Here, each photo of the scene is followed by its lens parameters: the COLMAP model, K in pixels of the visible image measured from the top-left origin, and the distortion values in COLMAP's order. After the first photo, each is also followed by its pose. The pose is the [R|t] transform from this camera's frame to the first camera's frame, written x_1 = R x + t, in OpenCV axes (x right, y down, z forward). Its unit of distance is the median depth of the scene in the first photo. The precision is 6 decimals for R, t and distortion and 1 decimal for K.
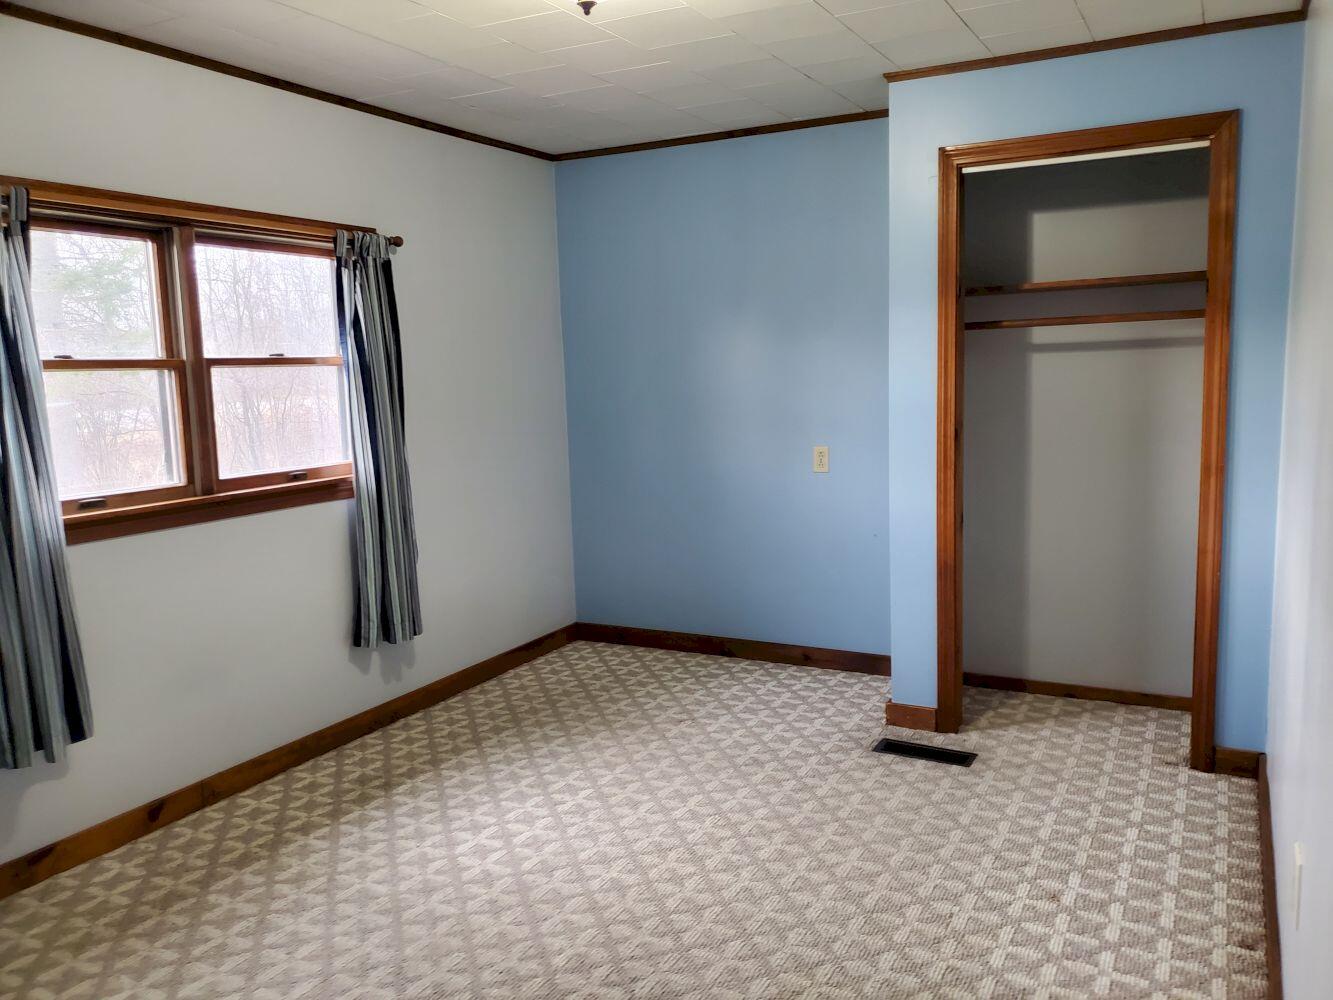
lens RADIAL K [[1055.7, 0, 666.5], [0, 1055.7, 500.0], [0, 0, 1]] dist [0.009954, 0.007862]
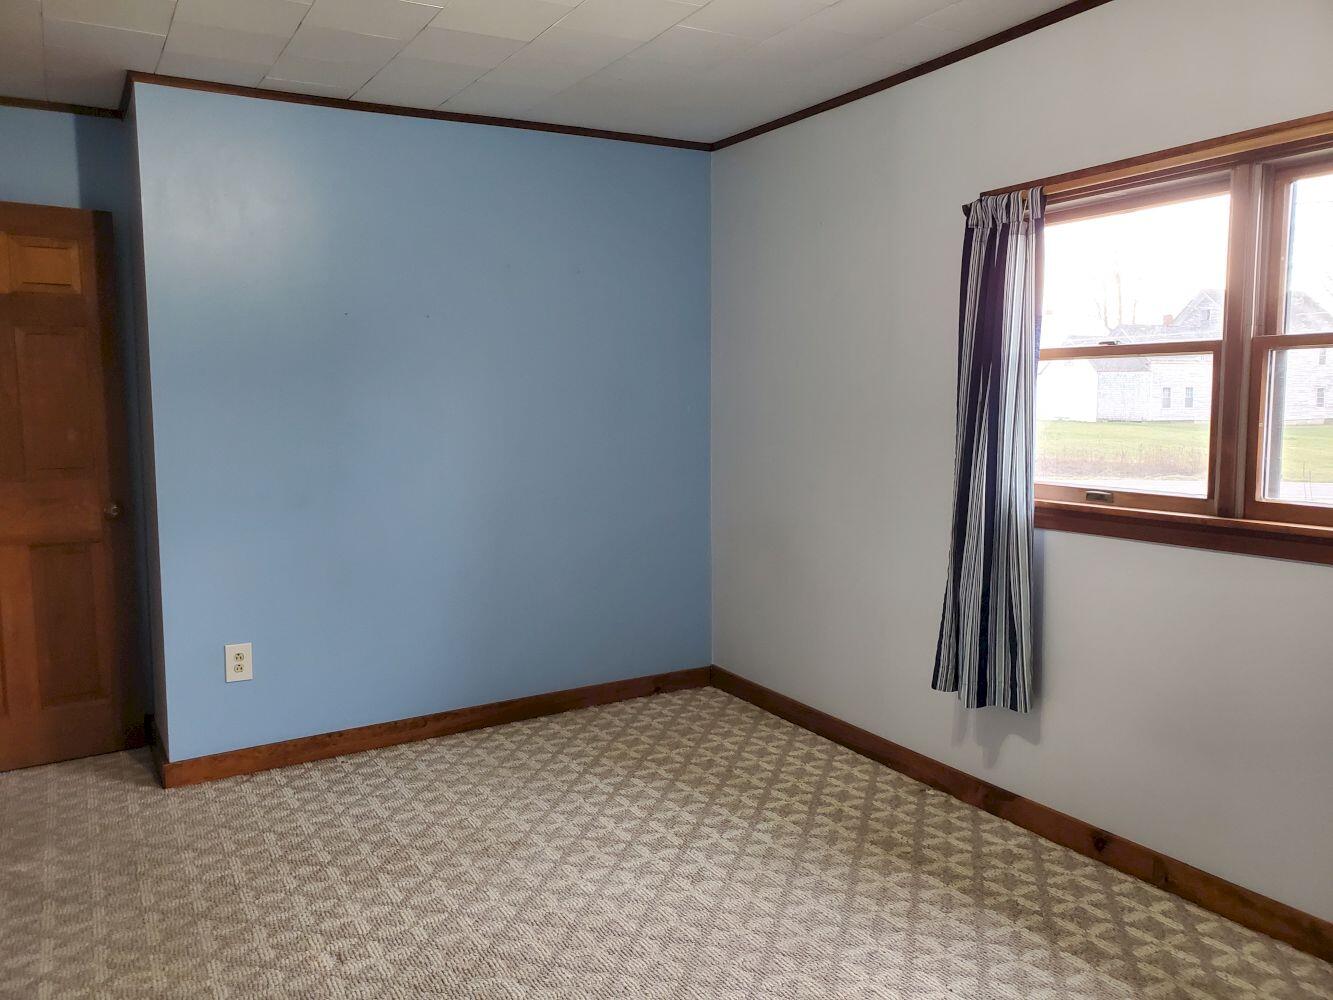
lens RADIAL K [[1055.7, 0, 666.5], [0, 1055.7, 500.0], [0, 0, 1]] dist [0.009954, 0.007862]
pose [[-0.530541, 0.119343, -0.839216, 0.466243], [-0.082298, 0.978110, 0.191122, -0.143564], [0.843655, 0.170464, -0.509106, 1.154003]]
